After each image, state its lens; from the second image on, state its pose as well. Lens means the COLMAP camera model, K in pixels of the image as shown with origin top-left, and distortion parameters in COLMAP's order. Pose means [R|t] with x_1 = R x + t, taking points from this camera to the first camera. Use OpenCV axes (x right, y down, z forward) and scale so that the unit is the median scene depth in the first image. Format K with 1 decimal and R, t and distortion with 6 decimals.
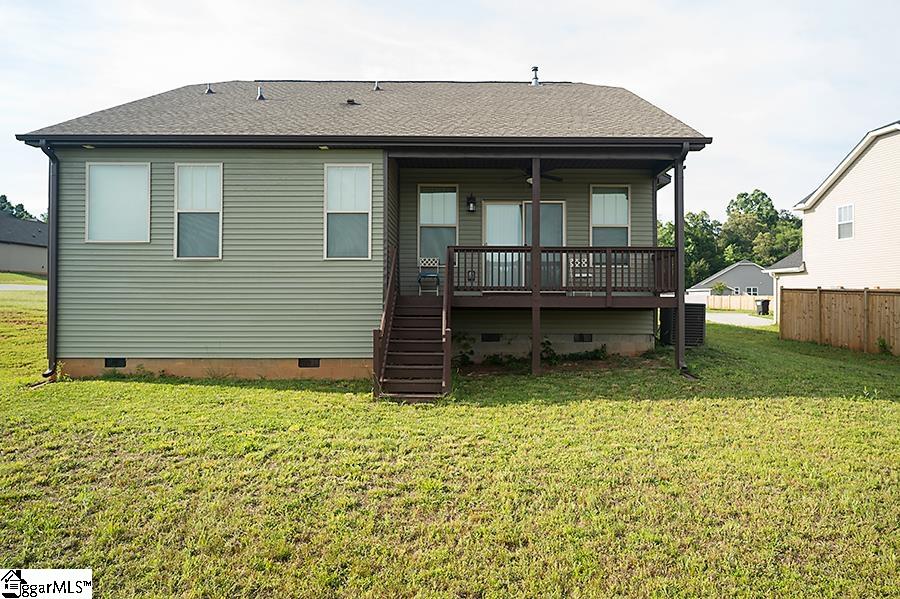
lens RADIAL K [[632.0, 0, 450.0], [0, 632.0, 299.5], [0, 0, 1]] dist [-0.003340, -0.001112]
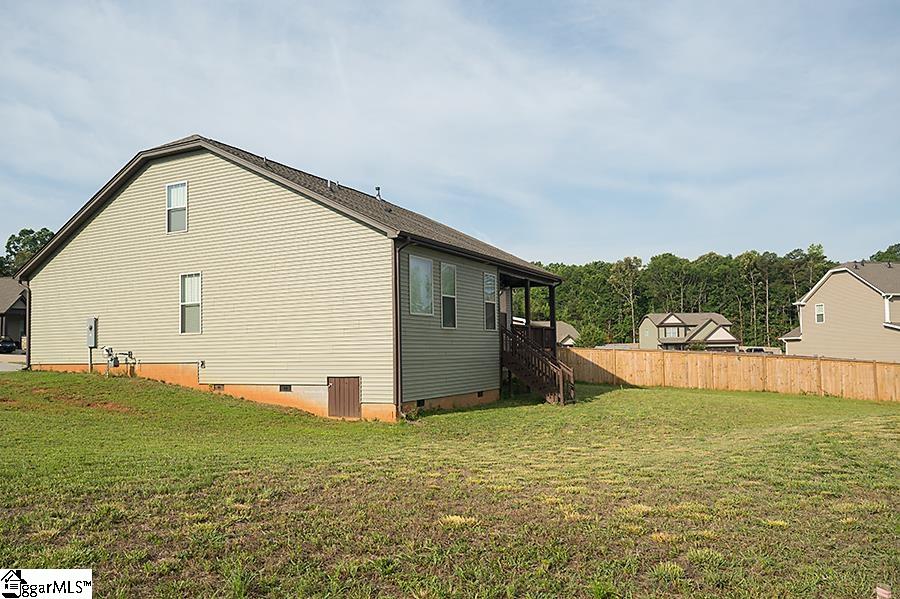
lens RADIAL K [[632.0, 0, 450.0], [0, 632.0, 299.5], [0, 0, 1]] dist [-0.003340, -0.001112]
pose [[0.510967, 0.053532, 0.857932, -0.995334], [0.007199, 0.997757, -0.066545, -0.018881], [-0.859570, 0.040179, 0.509436, 0.142774]]
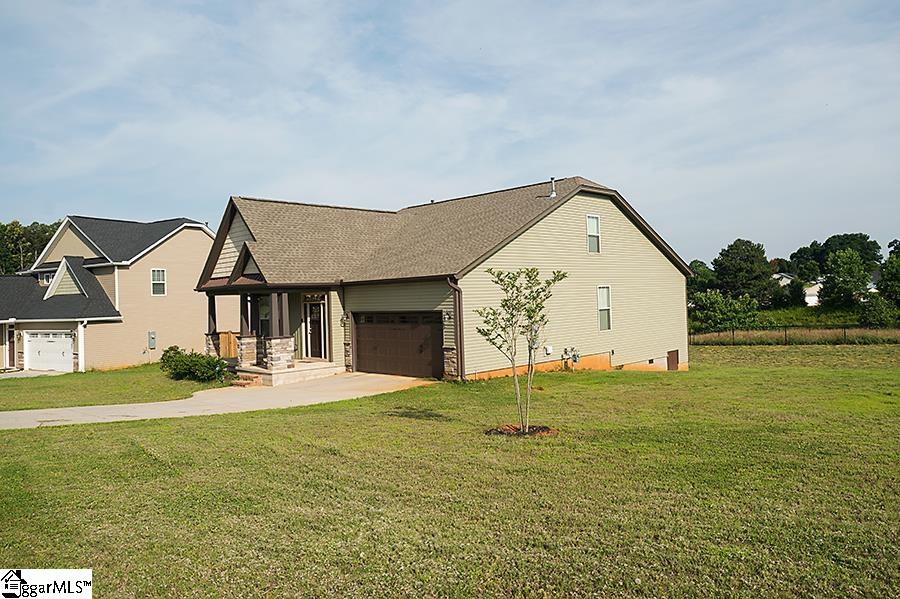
lens RADIAL K [[632.0, 0, 450.0], [0, 632.0, 299.5], [0, 0, 1]] dist [-0.003340, -0.001112]
pose [[-0.648612, 0.087135, 0.756115, -1.515303], [0.071454, 0.996009, -0.053486, -0.128640], [-0.757757, 0.019336, -0.652250, 6.690692]]
